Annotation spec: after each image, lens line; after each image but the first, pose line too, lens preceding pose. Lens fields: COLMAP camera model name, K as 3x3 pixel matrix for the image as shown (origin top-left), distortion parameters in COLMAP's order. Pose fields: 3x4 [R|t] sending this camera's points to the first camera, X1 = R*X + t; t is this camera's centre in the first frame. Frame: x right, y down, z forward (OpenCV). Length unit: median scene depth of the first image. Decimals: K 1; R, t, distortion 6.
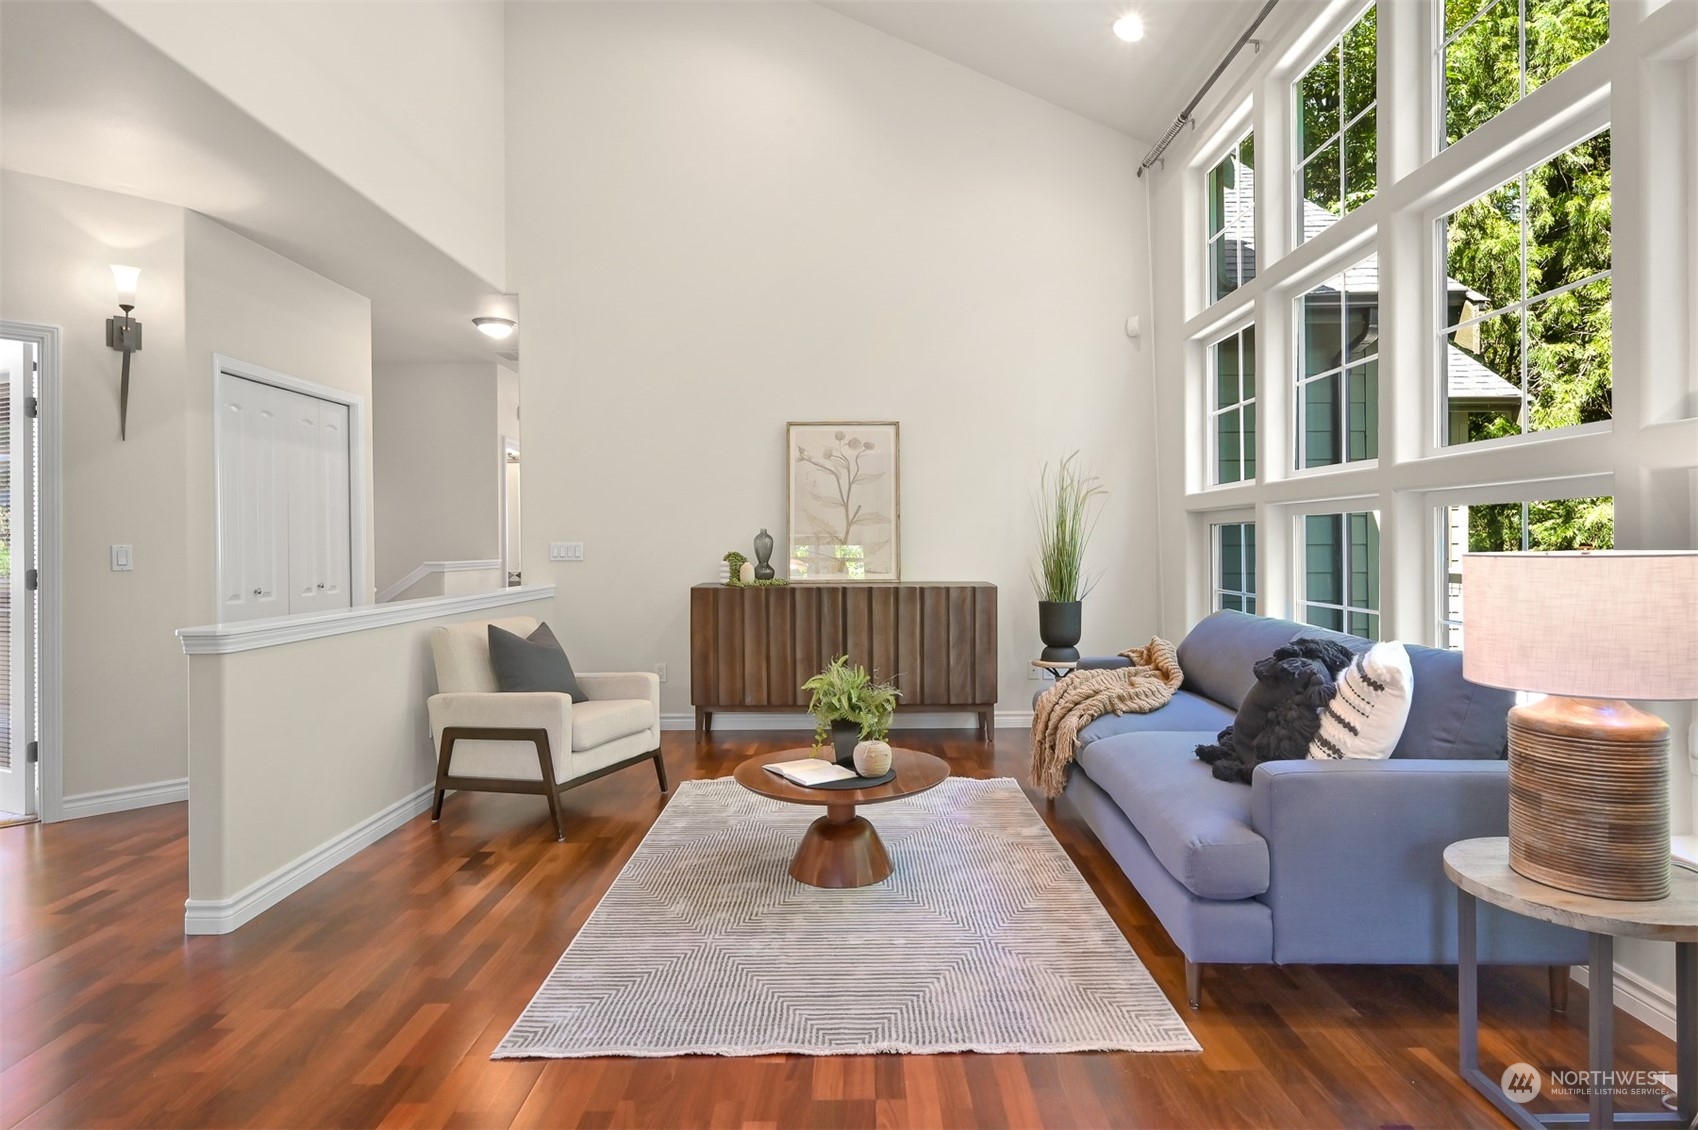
lens RADIAL K [[901.5, 0, 848.7], [0, 901.5, 551.0], [0, 0, 1]] dist [0.005911, 0.000068]
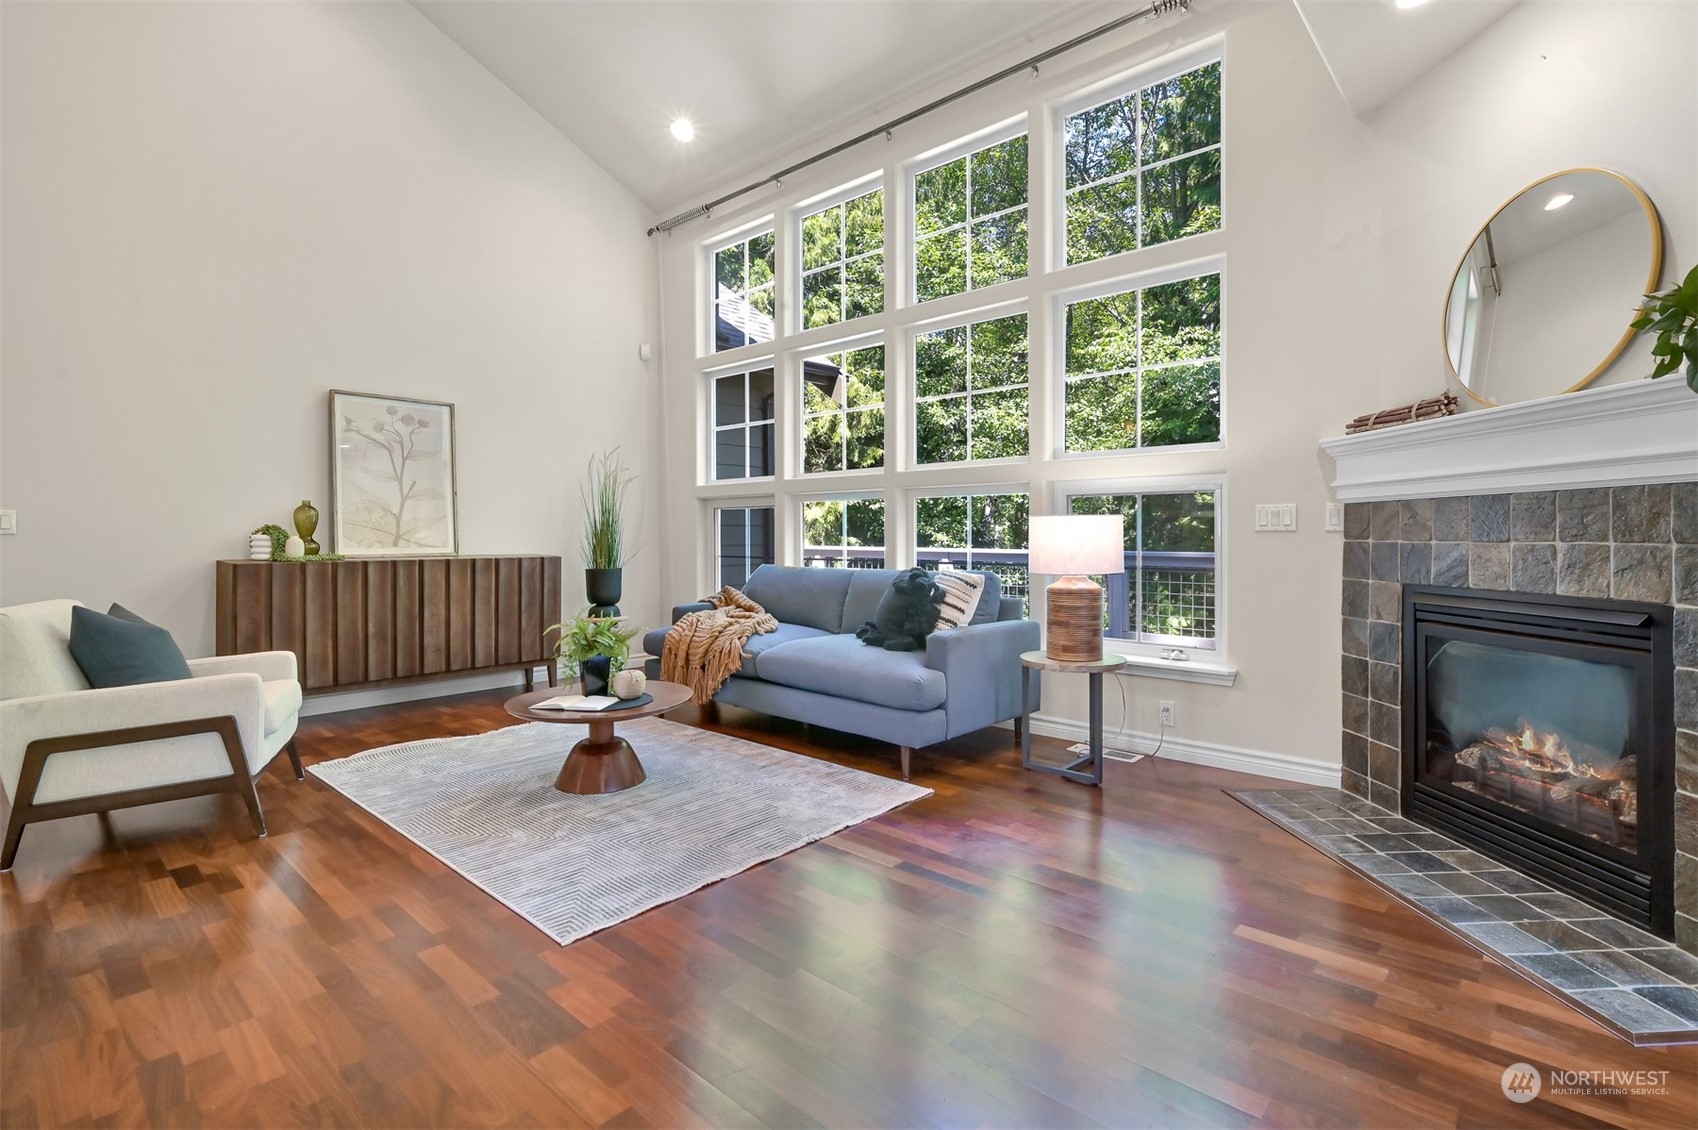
lens RADIAL K [[805.5, 0, 852.3], [0, 805.5, 551.0], [0, 0, 1]] dist [0.001017, 0.000104]
pose [[0.664760, -0.011435, 0.746969, -0.378469], [0.006010, 0.999932, 0.009959, 0.024824], [-0.747033, -0.002131, 0.664784, 0.025487]]
